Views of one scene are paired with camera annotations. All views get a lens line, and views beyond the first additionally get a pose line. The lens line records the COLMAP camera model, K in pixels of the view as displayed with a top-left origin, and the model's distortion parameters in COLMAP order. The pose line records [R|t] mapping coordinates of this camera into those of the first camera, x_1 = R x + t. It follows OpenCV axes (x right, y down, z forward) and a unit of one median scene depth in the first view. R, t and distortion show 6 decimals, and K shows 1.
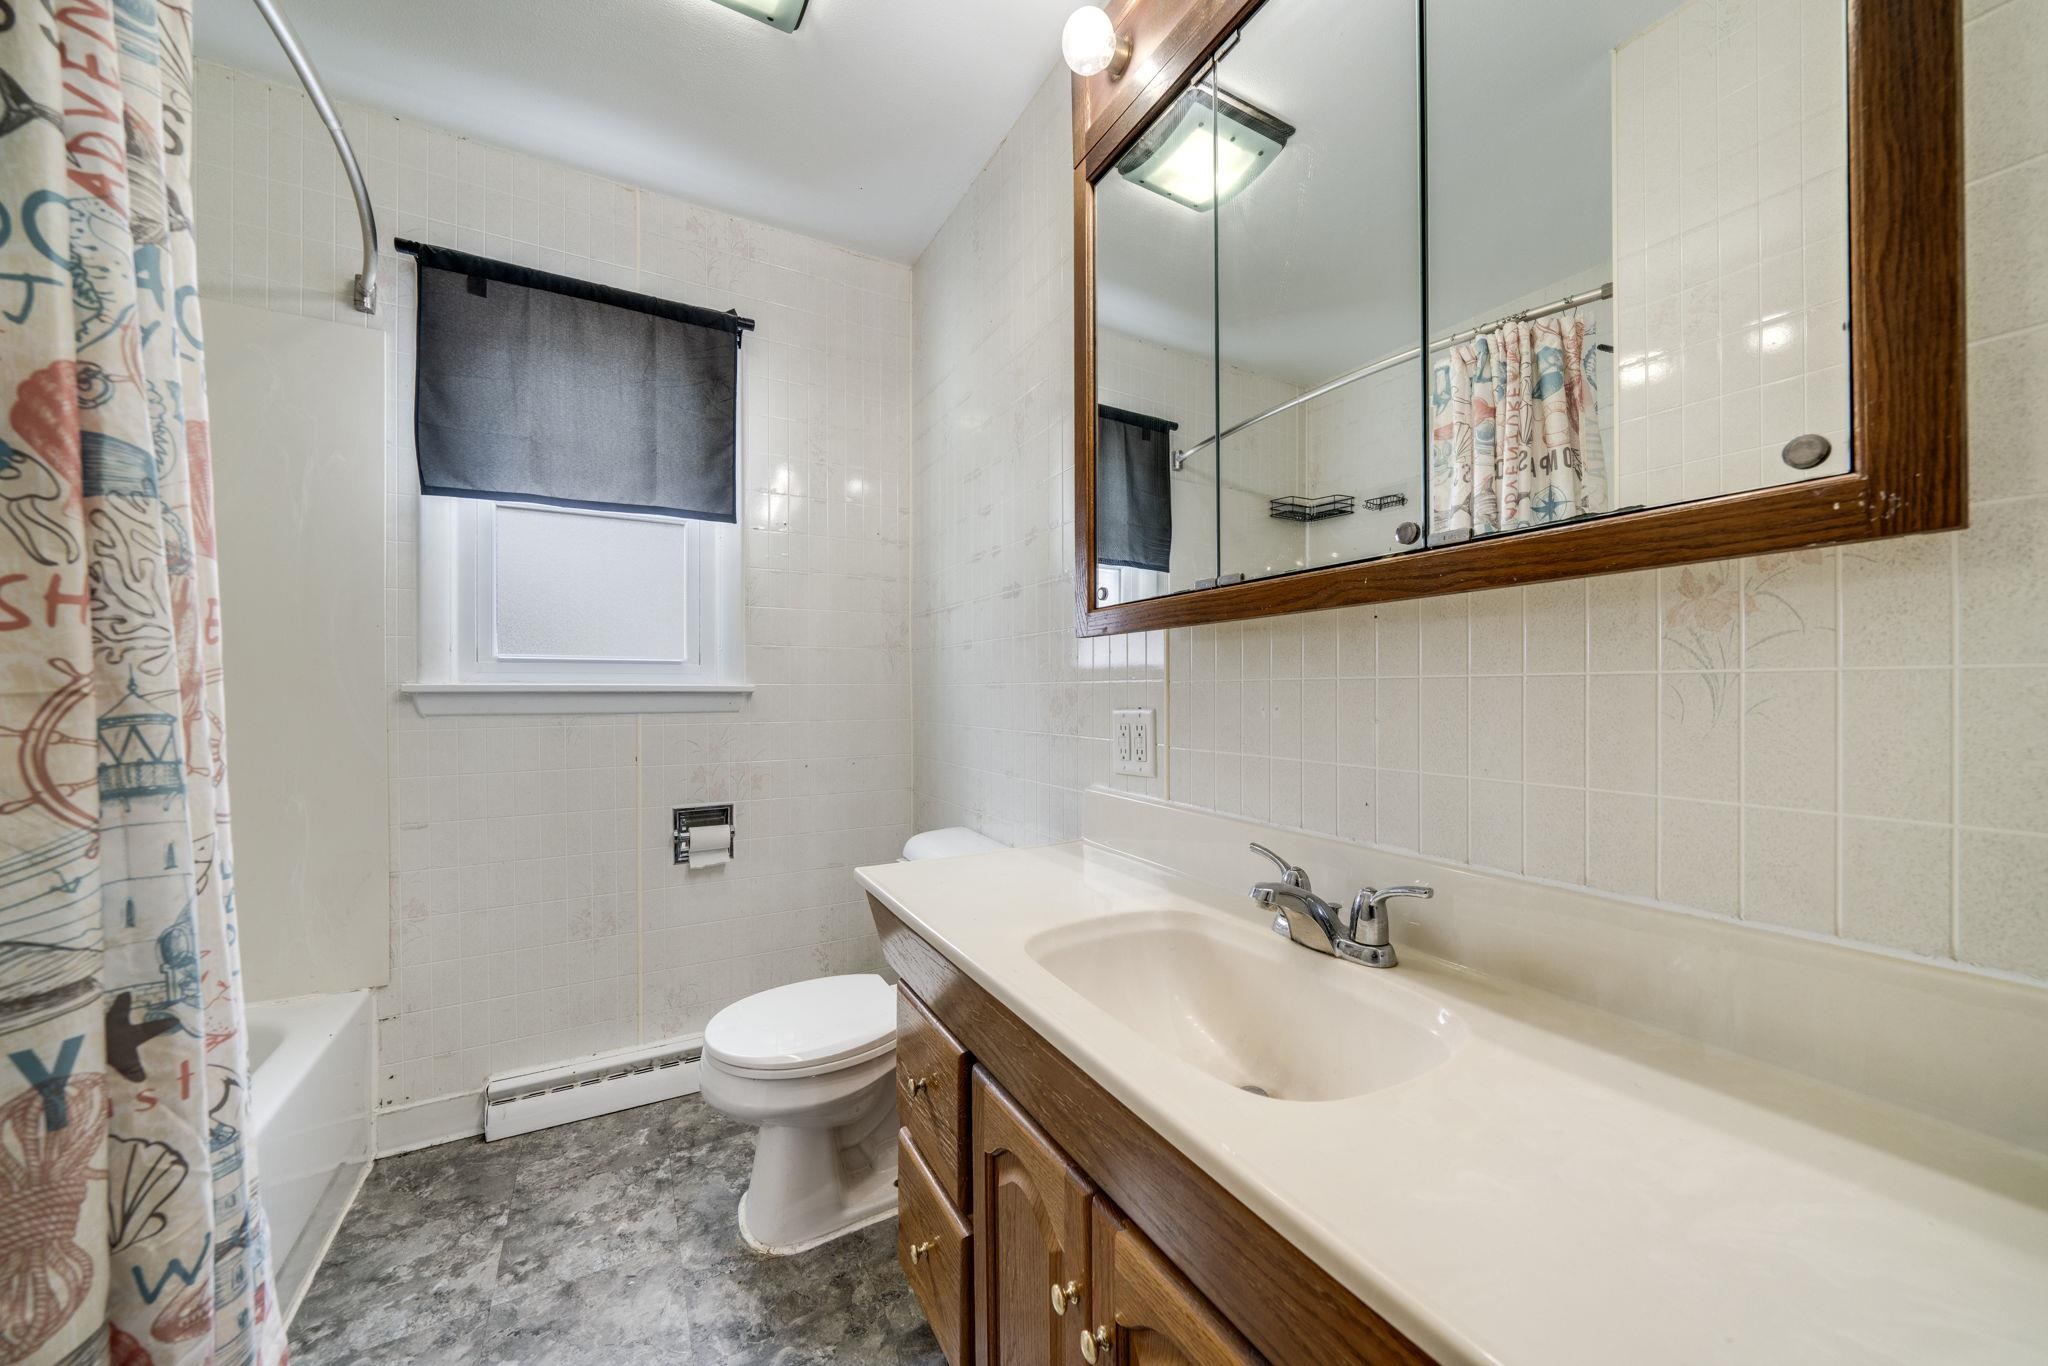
lens RADIAL K [[719.4, 0, 1033.4], [0, 719.4, 674.7], [0, 0, 1]] dist [-0.005326, 0.000219]
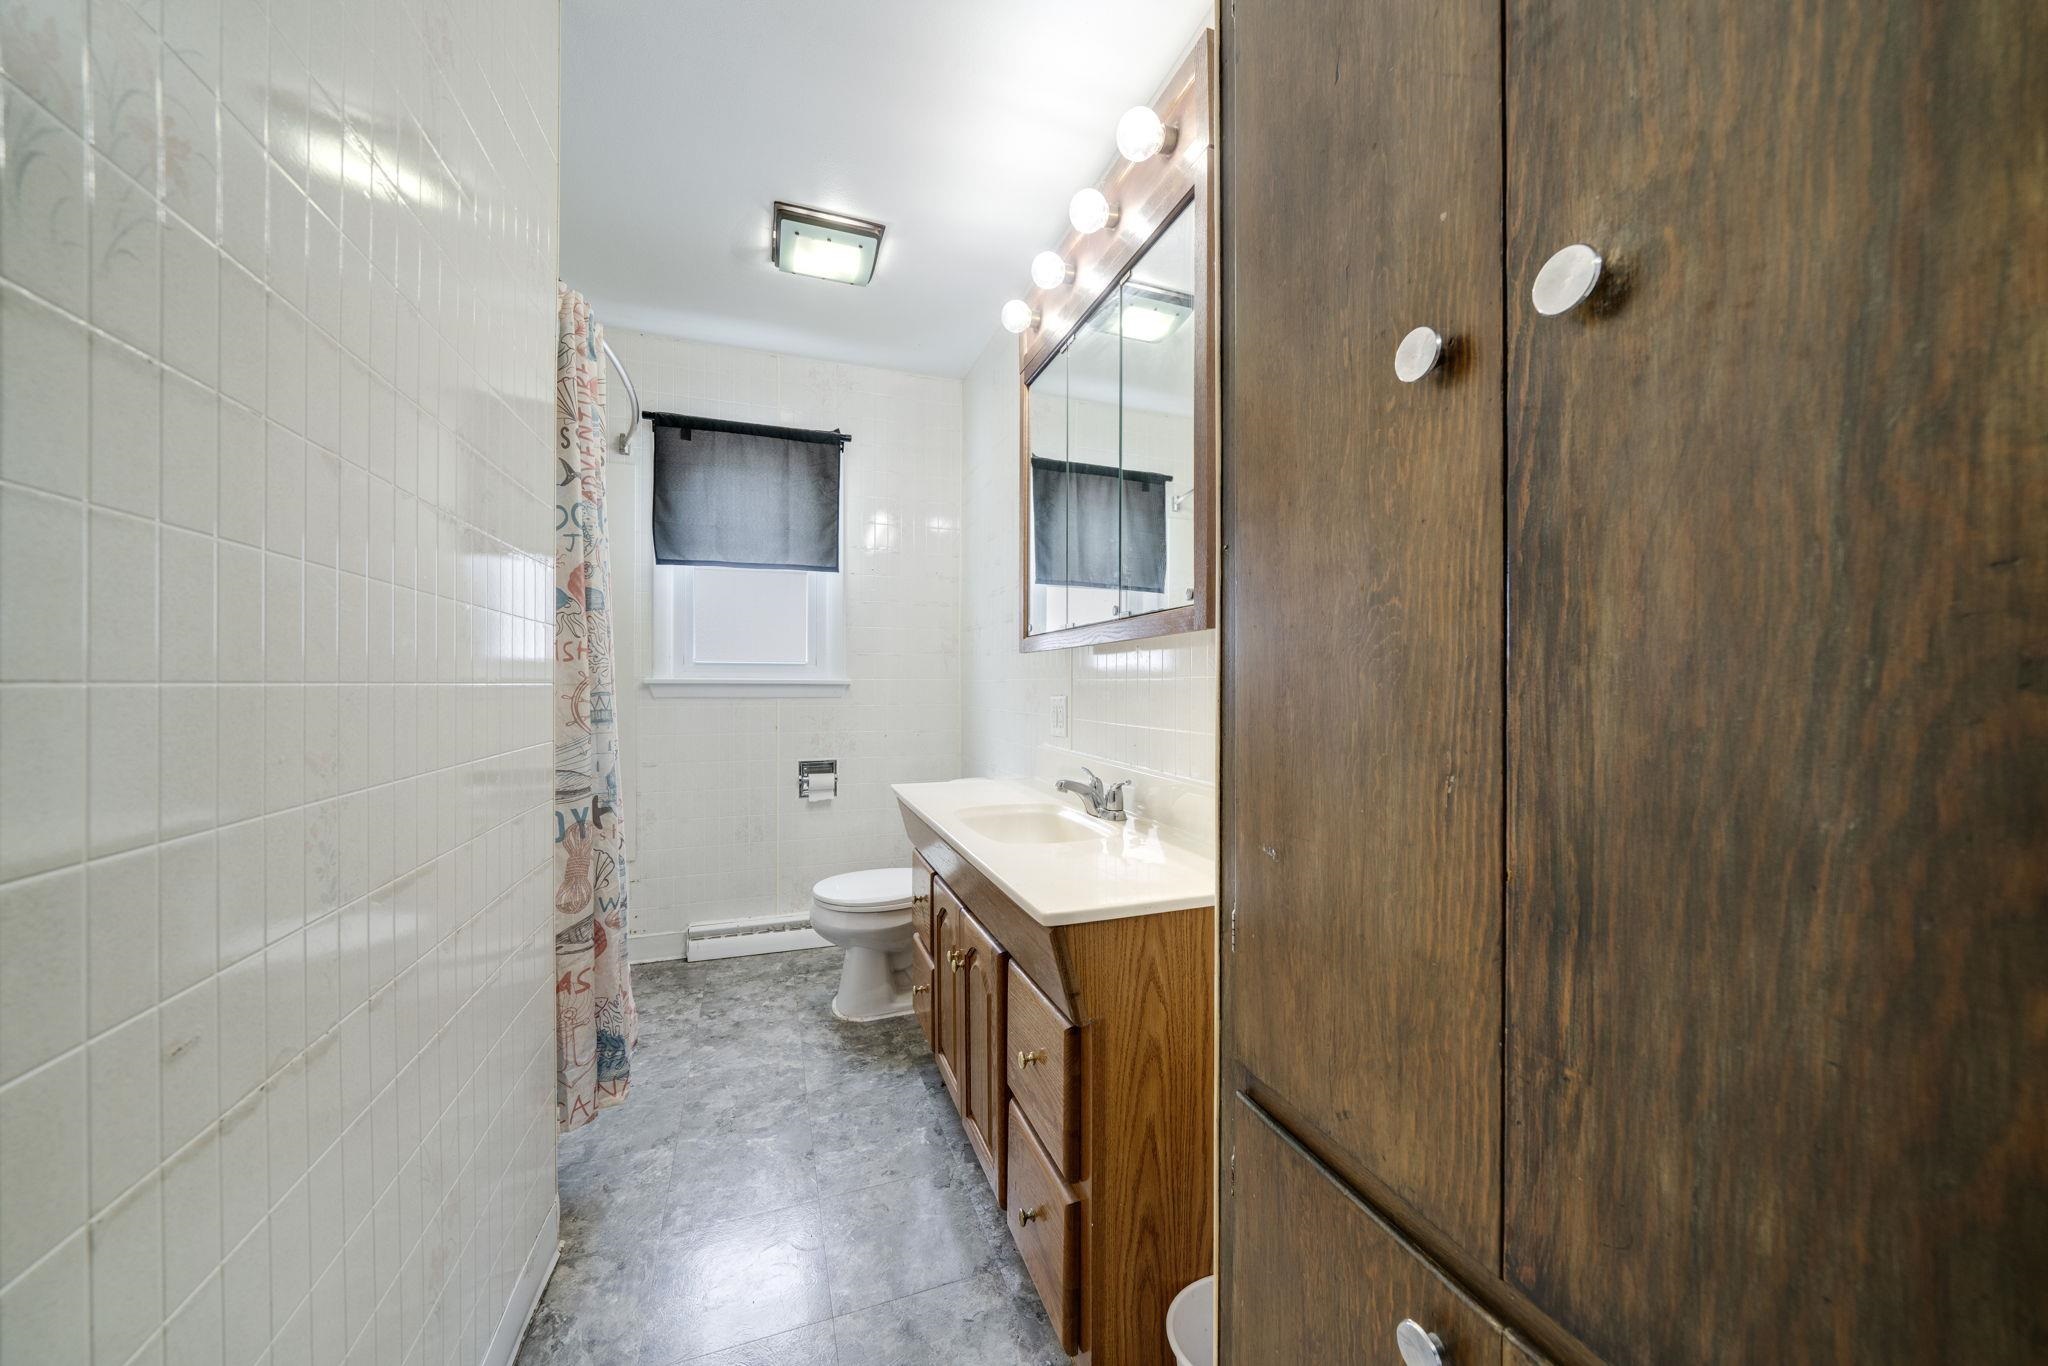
lens RADIAL K [[698.5, 0, 1031.6], [0, 698.5, 662.5], [0, 0, 1]] dist [-0.000015, 0.000055]
pose [[0.987884, 0.000520, -0.155196, 0.264059], [-0.001952, 0.999957, -0.009075, -0.011823], [0.155185, 0.009268, 0.987842, -0.474333]]
